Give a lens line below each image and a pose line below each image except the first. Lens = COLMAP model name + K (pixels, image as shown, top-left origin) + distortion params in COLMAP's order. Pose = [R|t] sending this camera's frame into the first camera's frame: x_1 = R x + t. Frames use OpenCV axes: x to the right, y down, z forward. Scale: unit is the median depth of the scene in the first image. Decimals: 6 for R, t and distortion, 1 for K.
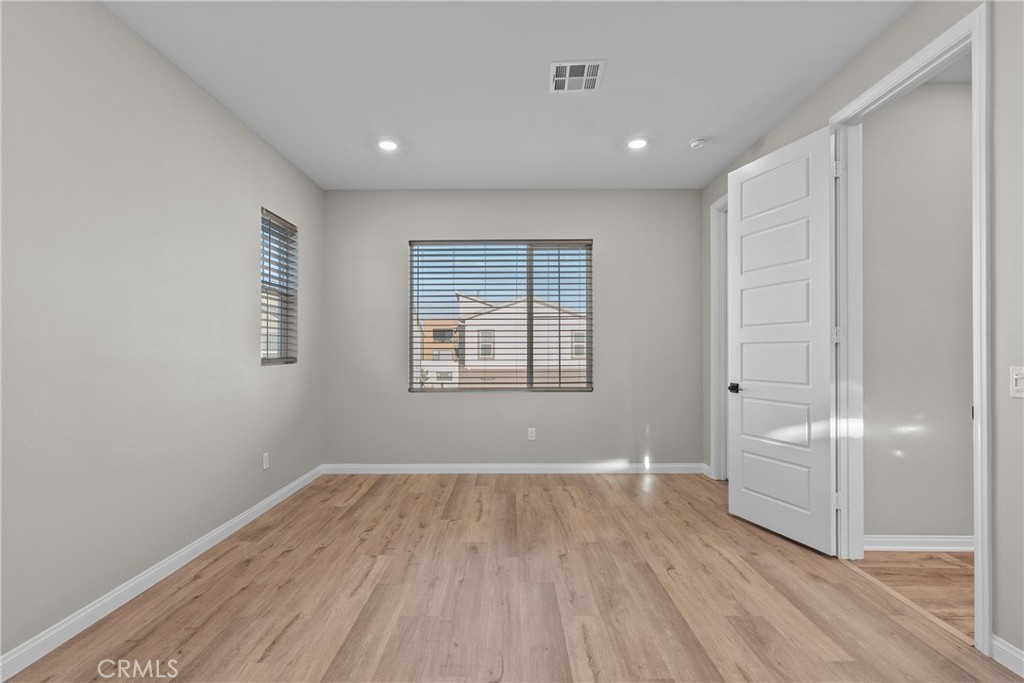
lens RADIAL K [[470.2, 0, 509.3], [0, 470.2, 344.9], [0, 0, 1]] dist [-0.000062, -0.000143]
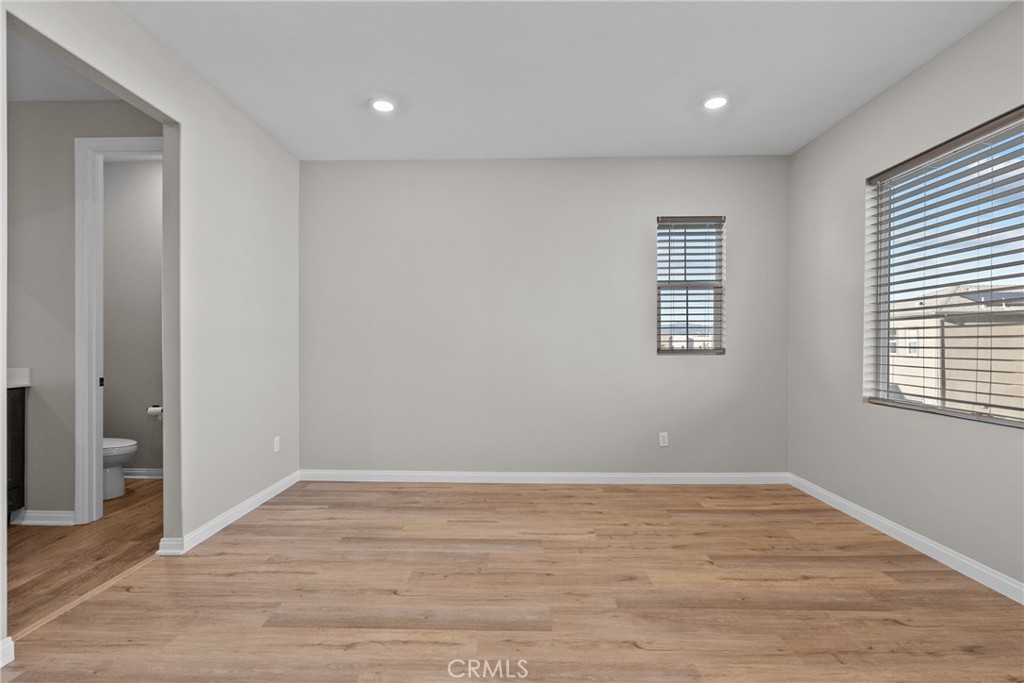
lens RADIAL K [[470.2, 0, 509.3], [0, 470.2, 344.9], [0, 0, 1]] dist [-0.000062, -0.000143]
pose [[-0.018883, 0.007558, -0.999793, 0.674452], [0.015542, 0.999853, 0.007265, 0.005524], [0.999701, -0.015401, -0.018998, 0.711197]]
